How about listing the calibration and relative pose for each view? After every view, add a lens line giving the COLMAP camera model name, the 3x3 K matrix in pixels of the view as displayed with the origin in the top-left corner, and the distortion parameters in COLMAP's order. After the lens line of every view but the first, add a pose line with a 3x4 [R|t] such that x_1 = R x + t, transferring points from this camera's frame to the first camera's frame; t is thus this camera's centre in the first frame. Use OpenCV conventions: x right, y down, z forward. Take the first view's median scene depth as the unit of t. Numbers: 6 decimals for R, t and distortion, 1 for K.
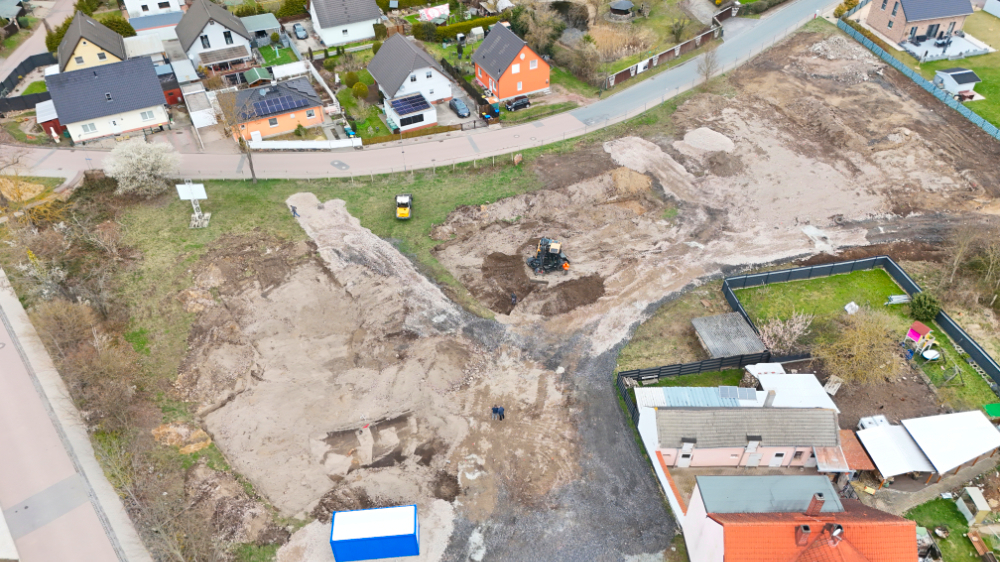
lens RADIAL K [[732.2, 0, 500.0], [0, 732.2, 281.0], [0, 0, 1]] dist [0.072101, -0.065460]
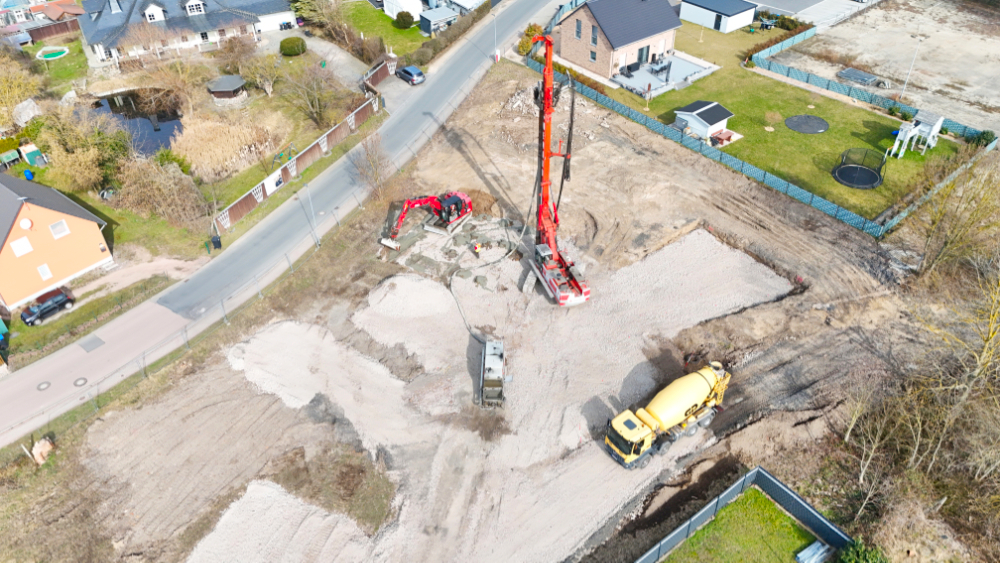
lens RADIAL K [[732.2, 0, 500.0], [0, 732.2, 281.5], [0, 0, 1]] dist [0.072101, -0.065460]
pose [[0.903182, -0.263689, 0.338718, 0.147794], [0.279051, 0.960270, 0.003480, -0.177743], [-0.326179, 0.091377, 0.940881, 0.406753]]
